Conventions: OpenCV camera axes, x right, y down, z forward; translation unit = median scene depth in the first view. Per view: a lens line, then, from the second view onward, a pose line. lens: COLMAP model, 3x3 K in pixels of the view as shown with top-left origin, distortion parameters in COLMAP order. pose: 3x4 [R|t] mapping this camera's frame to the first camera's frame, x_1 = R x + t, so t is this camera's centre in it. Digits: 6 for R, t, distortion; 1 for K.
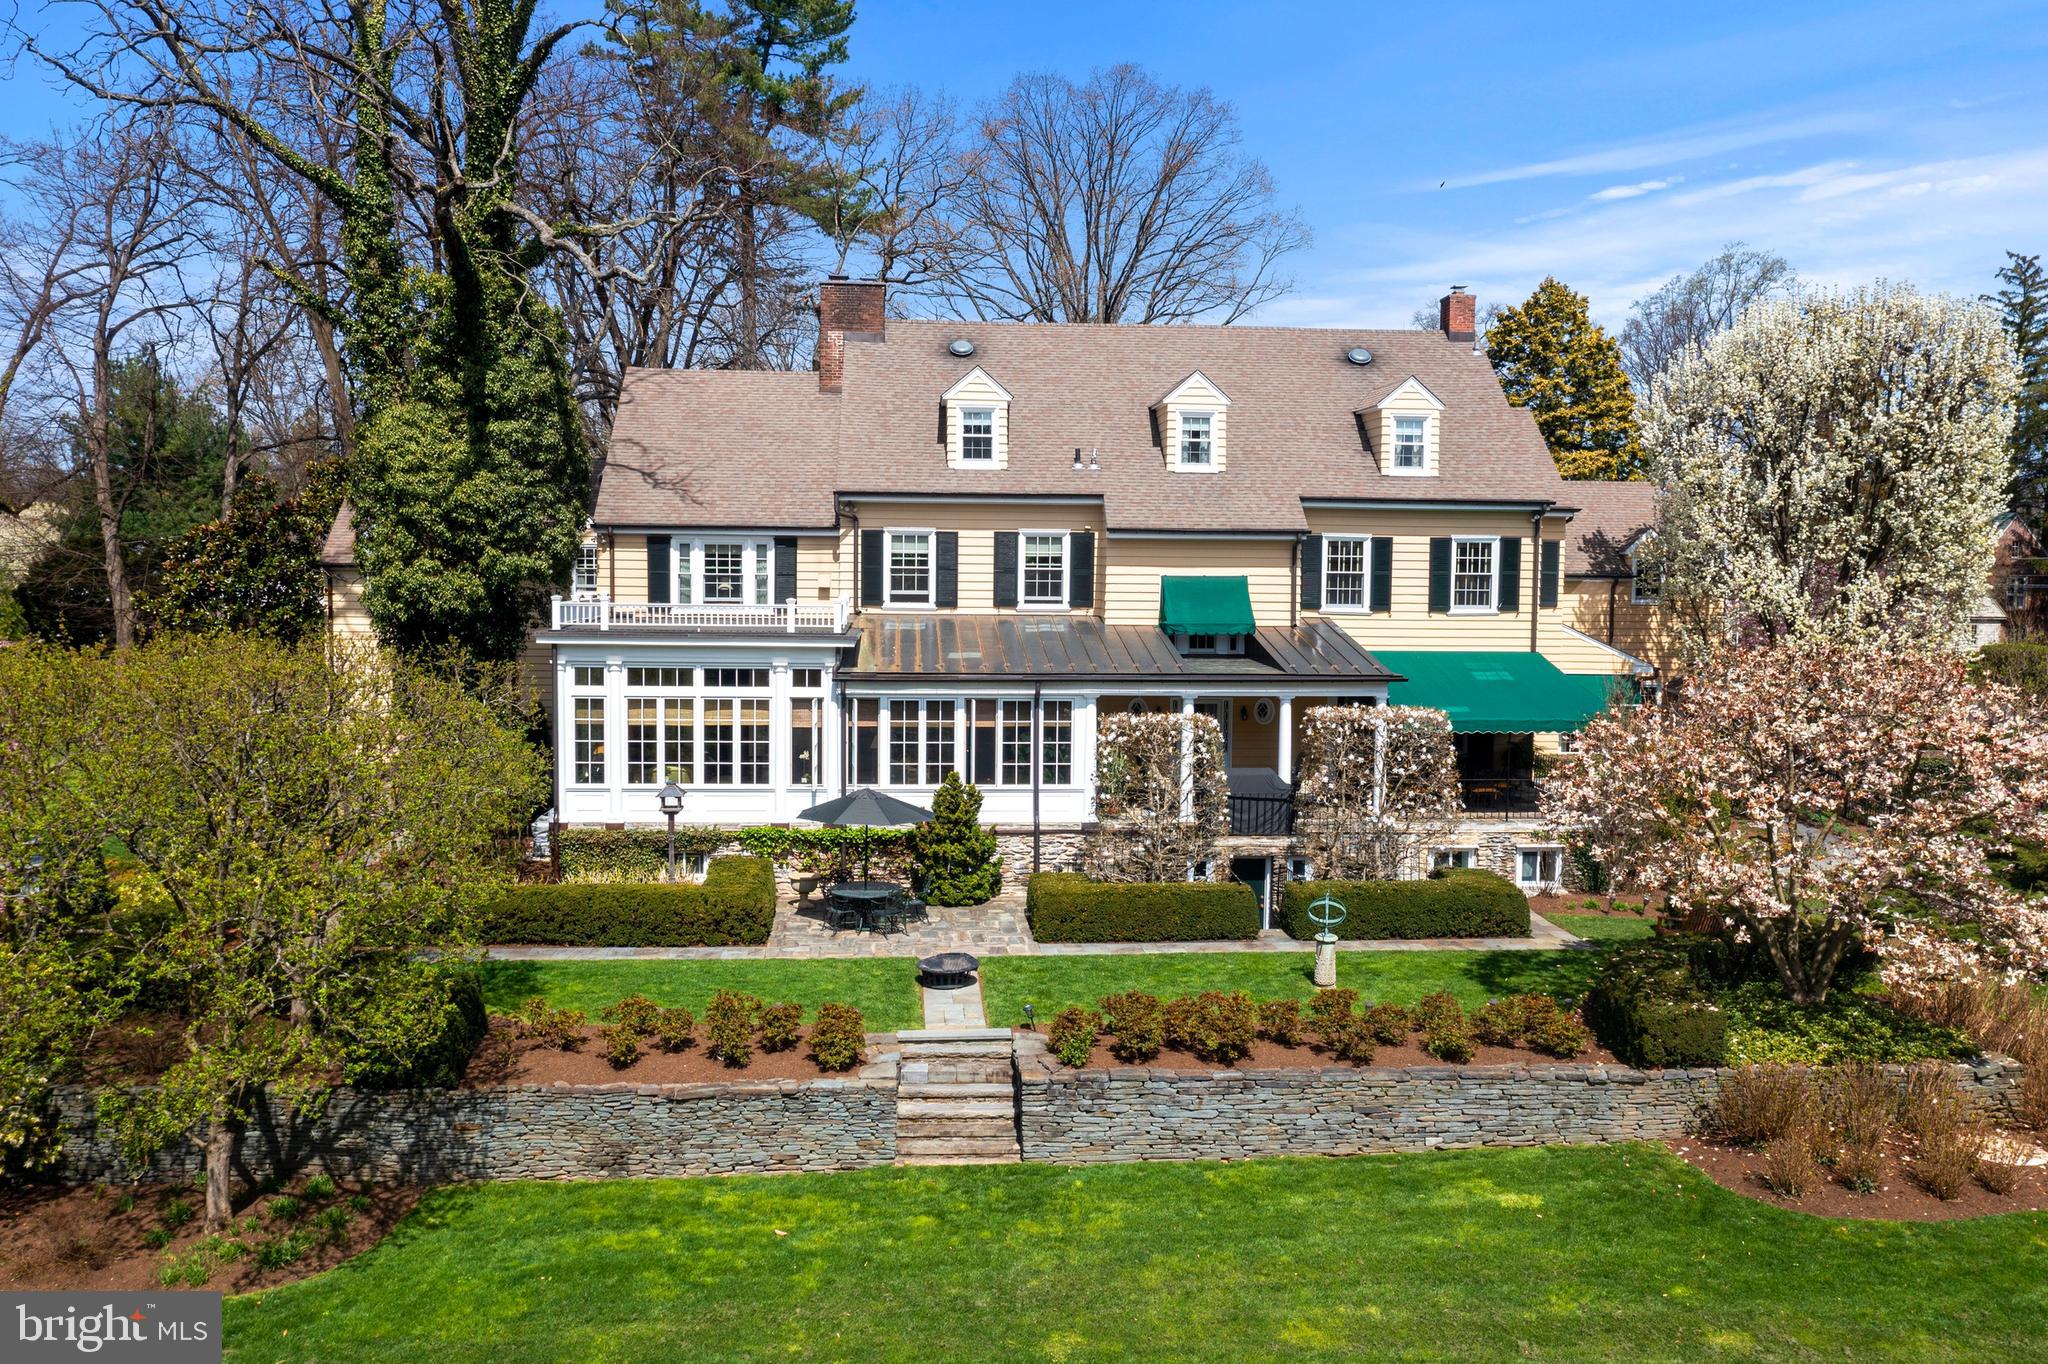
lens RADIAL K [[1616.5, 0, 1024.9], [0, 1616.5, 679.2], [0, 0, 1]] dist [-0.011870, 0.006242]
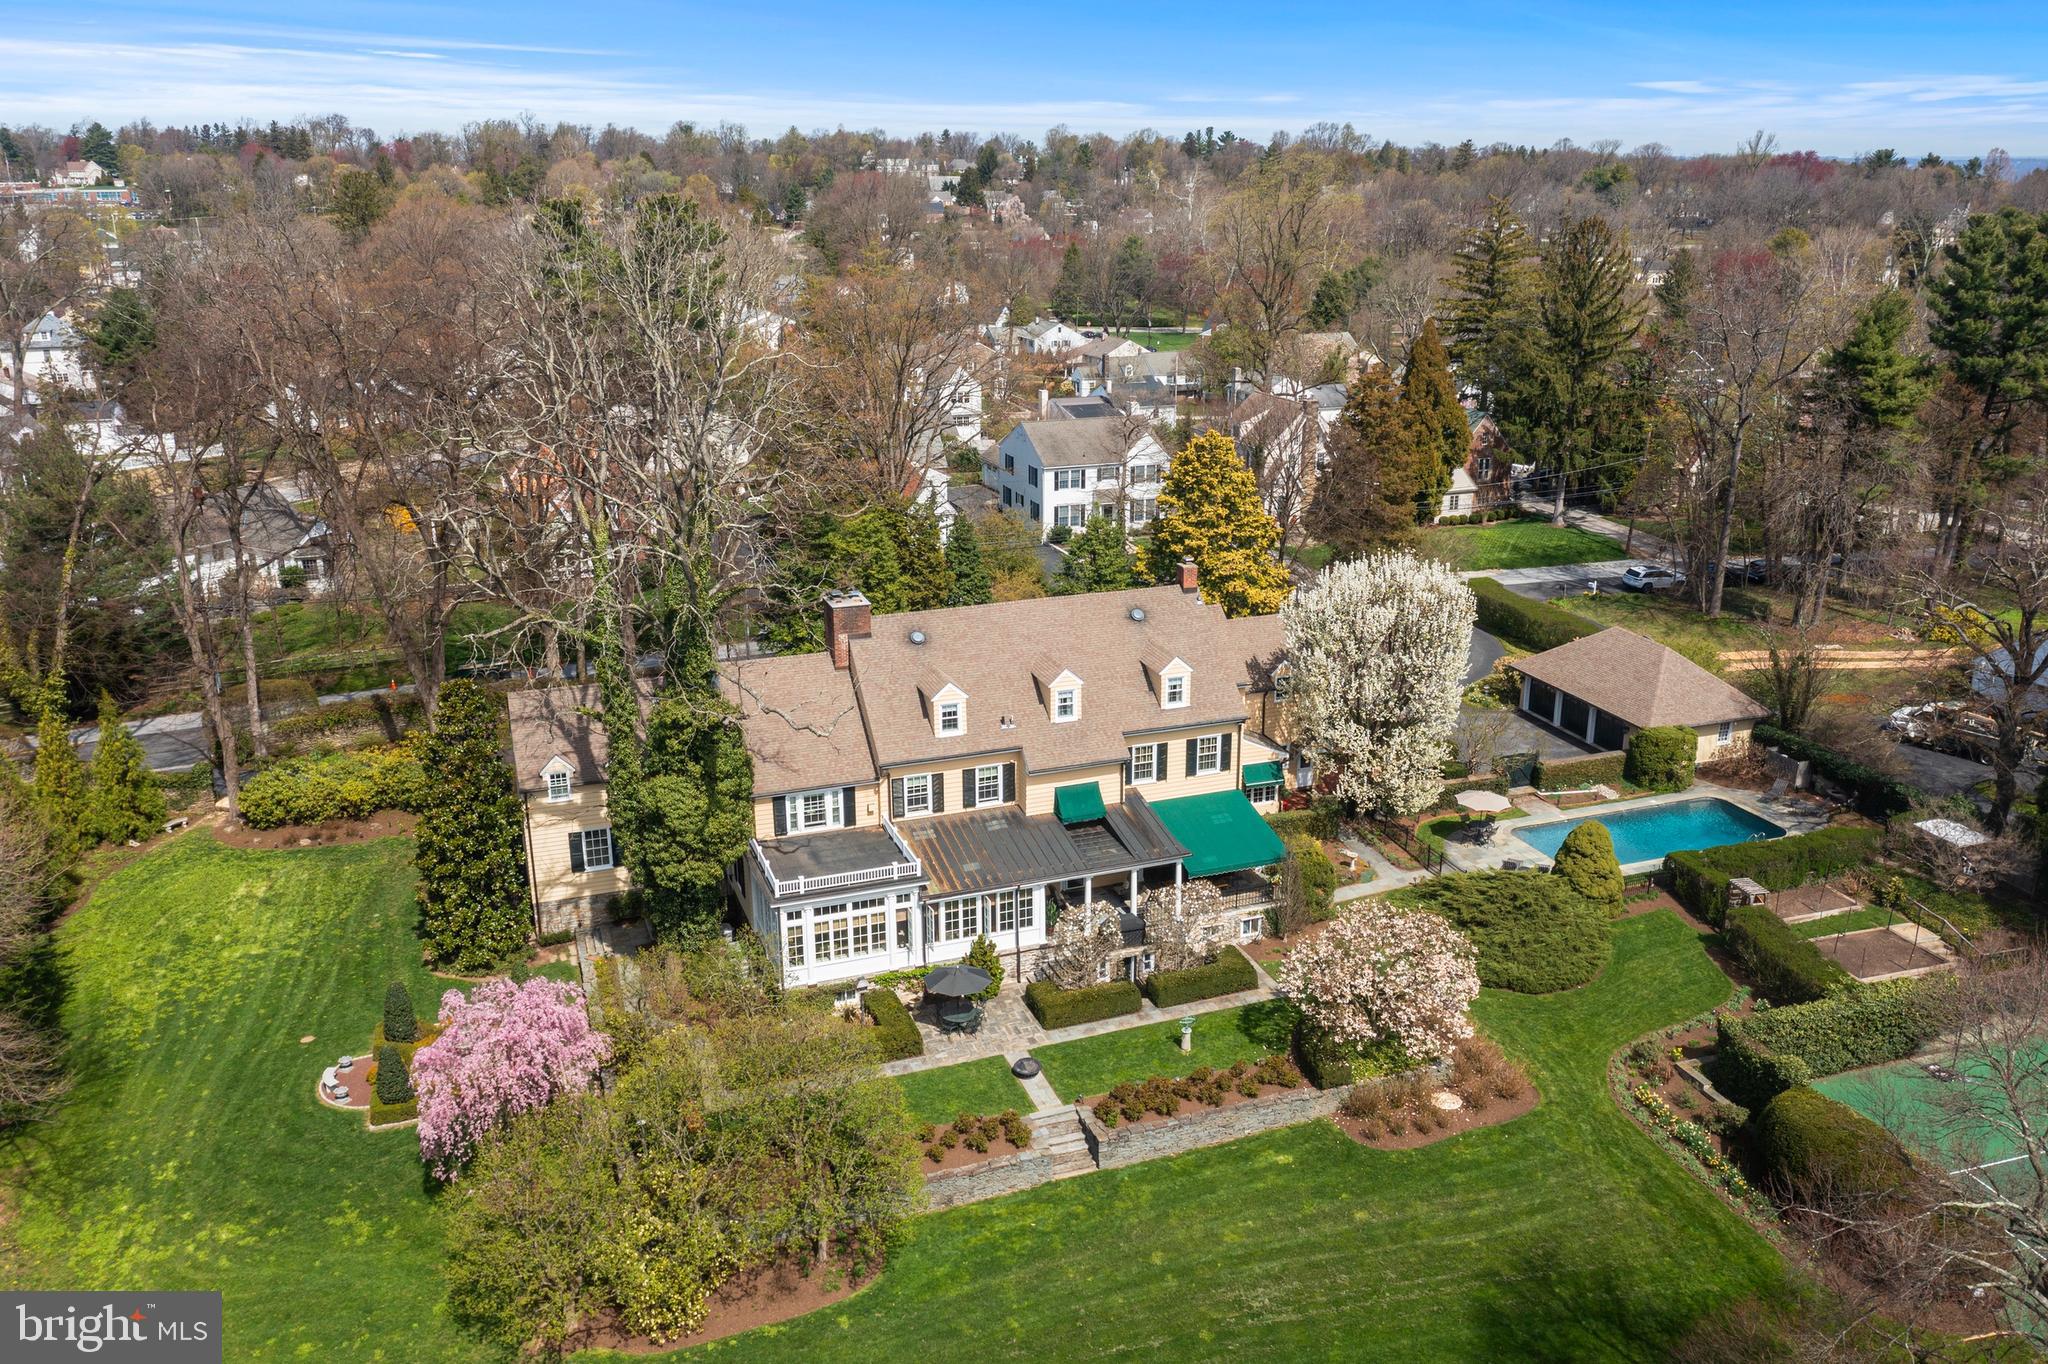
lens RADIAL K [[1616.5, 0, 1022.2], [0, 1616.5, 684.4], [0, 0, 1]] dist [-0.011870, 0.006242]
pose [[0.962384, -0.099929, 0.252647, -0.443776], [0.034281, 0.967134, 0.251944, -0.702942], [-0.269520, -0.233806, 0.934181, -0.754456]]
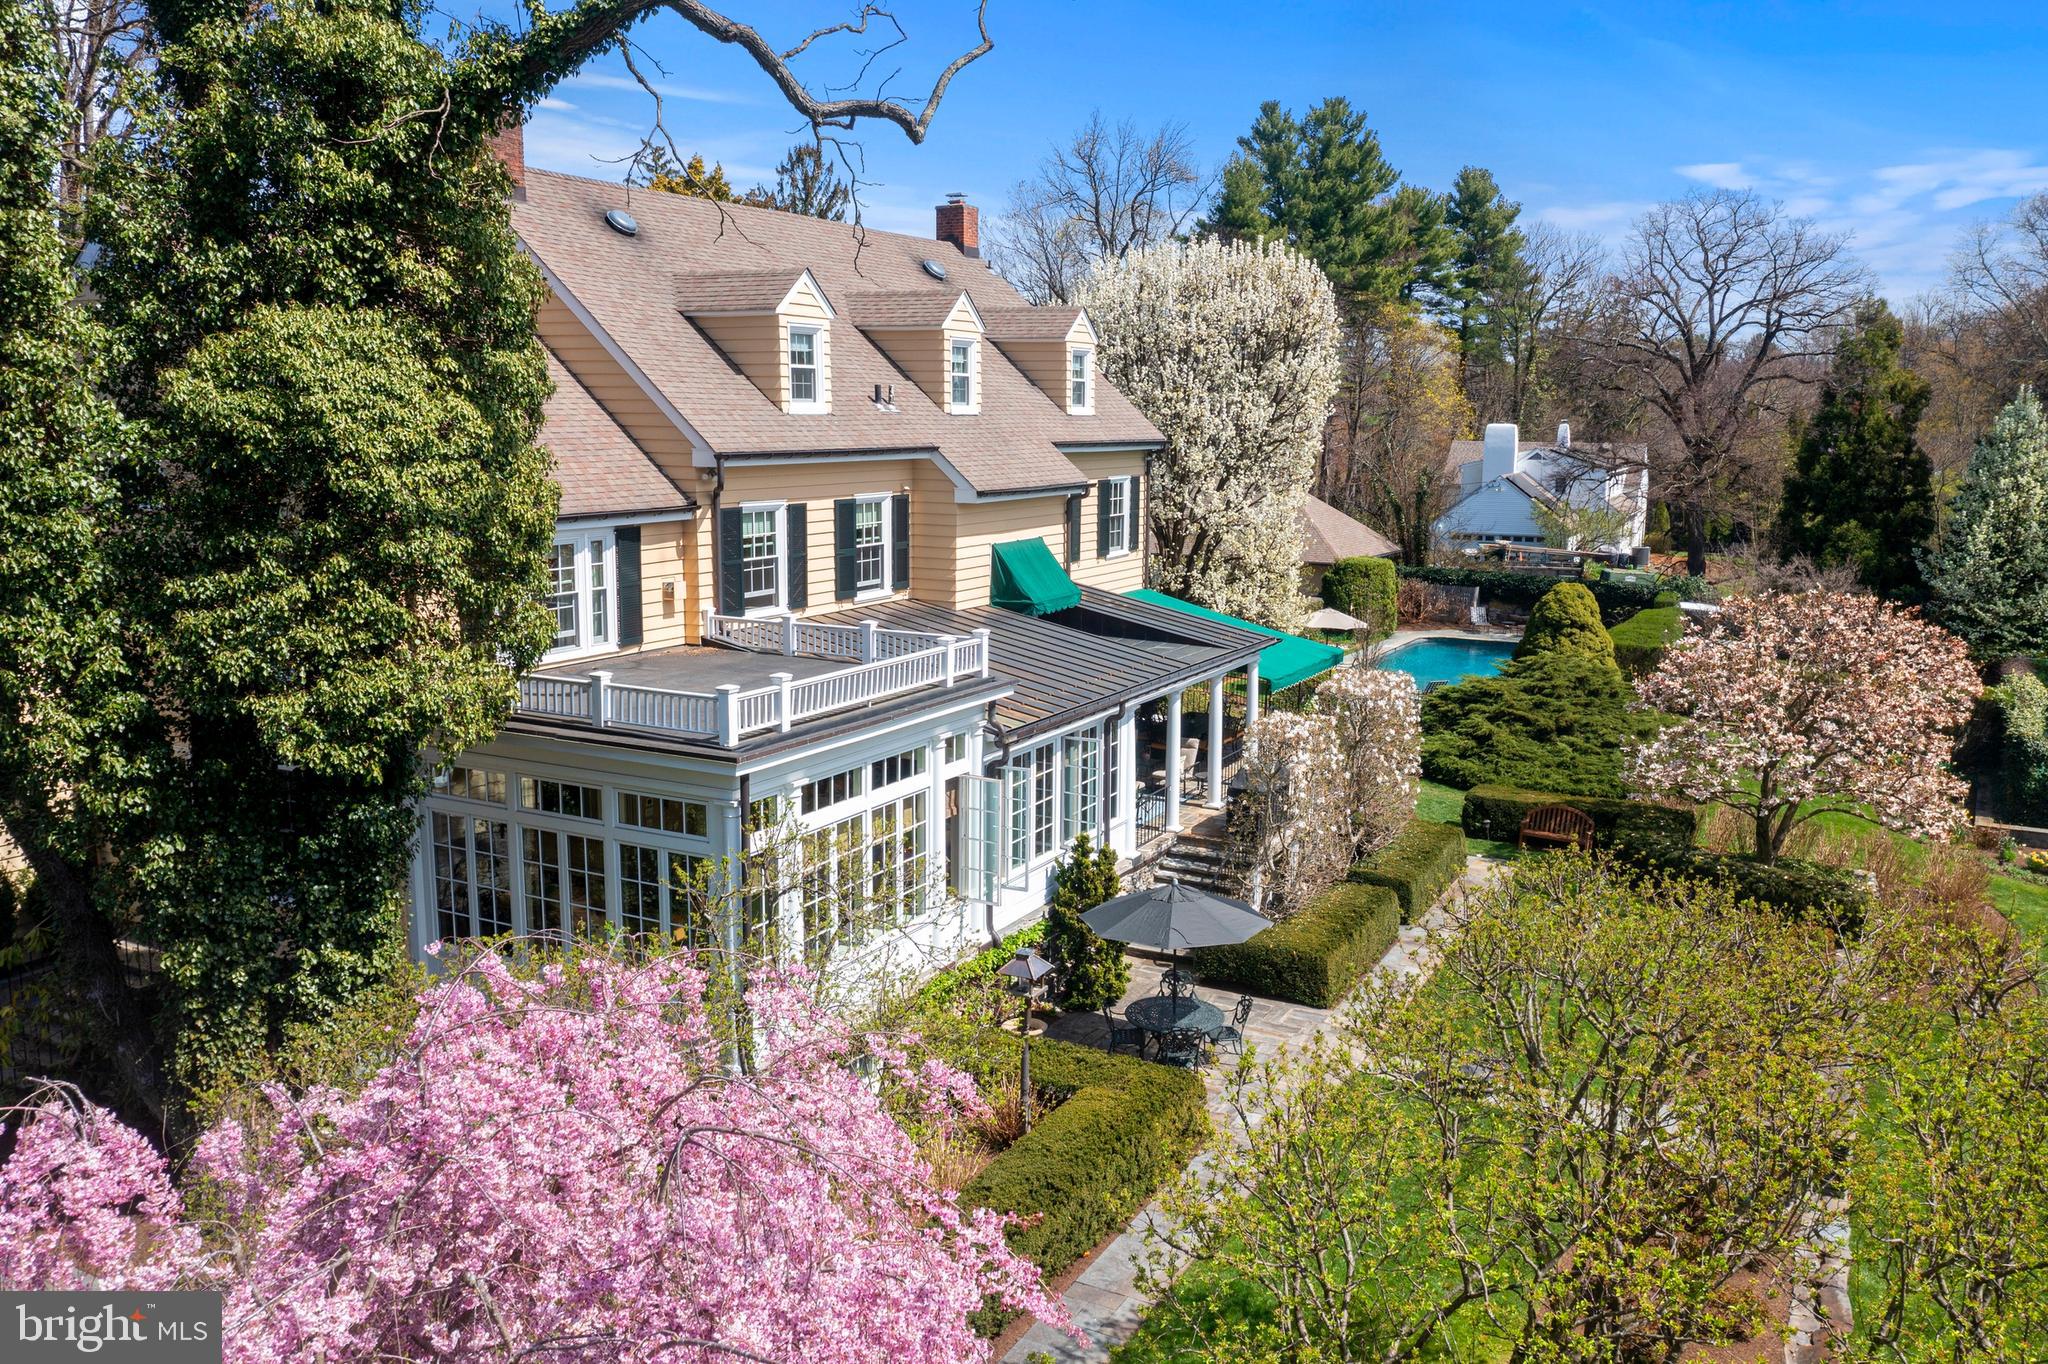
lens RADIAL K [[1616.5, 0, 1027.8], [0, 1616.5, 681.4], [0, 0, 1]] dist [-0.011870, 0.006242]
pose [[0.538694, -0.145104, 0.829912, -0.657985], [0.055203, 0.989019, 0.137091, -0.116838], [-0.840691, -0.028037, 0.540788, 0.581069]]
